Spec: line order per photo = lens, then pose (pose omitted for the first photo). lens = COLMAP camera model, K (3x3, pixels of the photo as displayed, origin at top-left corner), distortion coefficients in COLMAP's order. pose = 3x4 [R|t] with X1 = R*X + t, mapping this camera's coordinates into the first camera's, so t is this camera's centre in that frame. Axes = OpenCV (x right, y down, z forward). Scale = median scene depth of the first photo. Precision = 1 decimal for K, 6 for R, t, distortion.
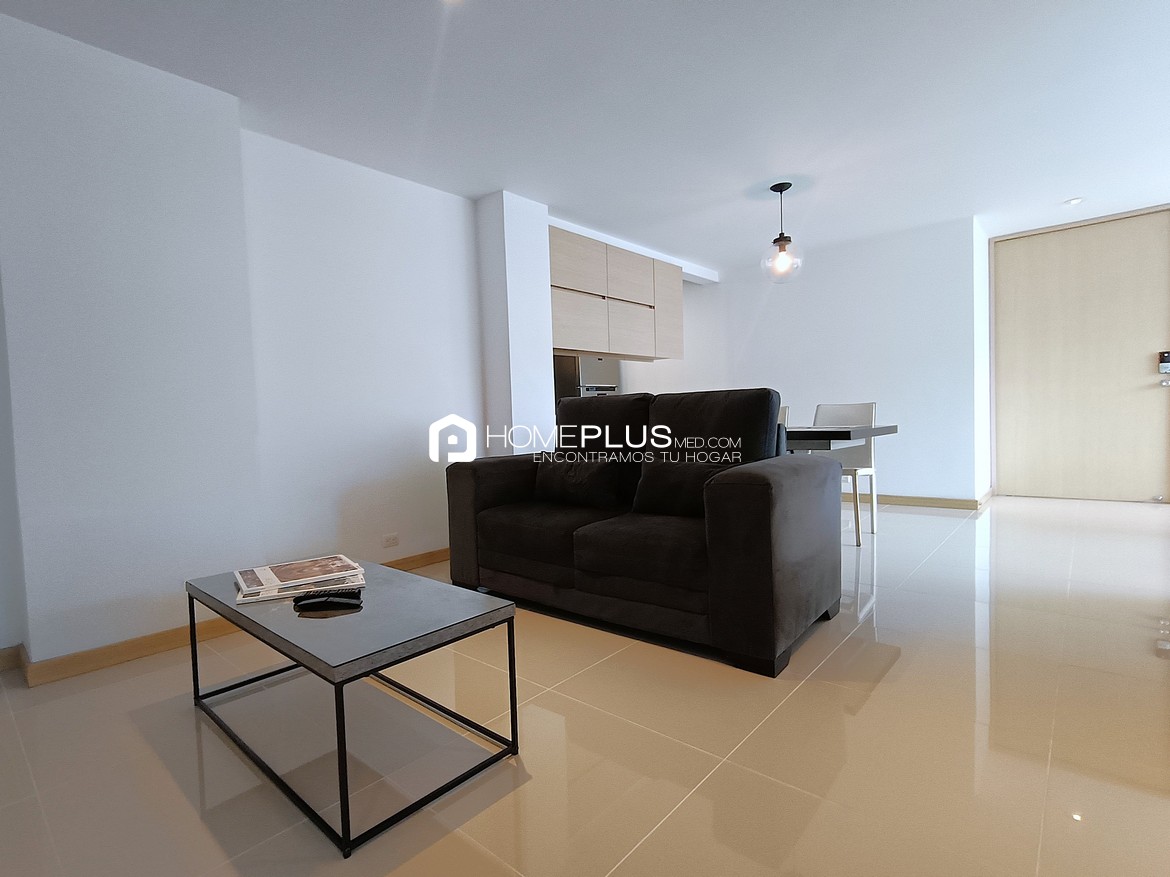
lens RADIAL K [[569.6, 0, 585.0], [0, 569.6, 438.5], [0, 0, 1]] dist [-0.000878, -0.000042]
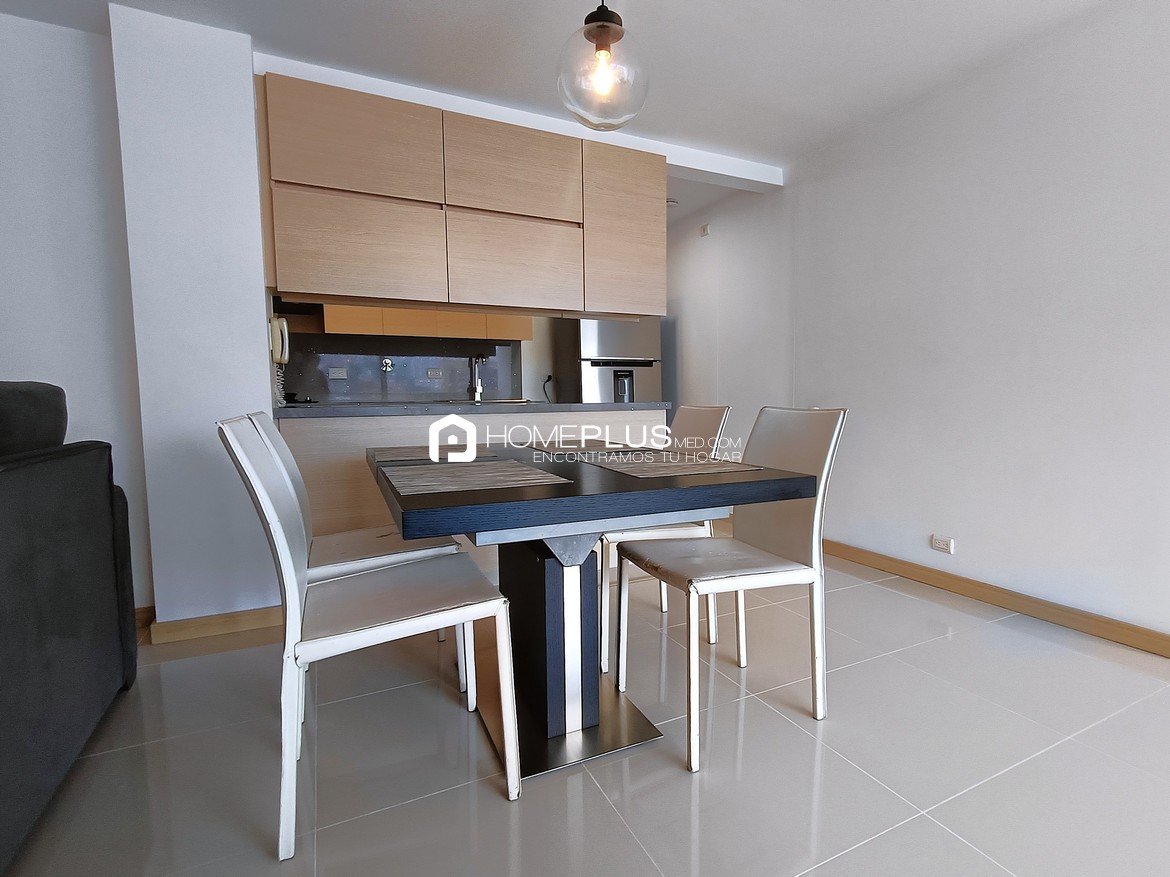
lens RADIAL K [[552.8, 0, 585.2], [0, 552.8, 468.7], [0, 0, 1]] dist [0.003339, 0.000734]
pose [[0.917280, 0.082213, -0.389664, 0.424941], [-0.043636, 0.993317, 0.106853, -0.042058], [0.395844, -0.081011, 0.914737, 0.505417]]
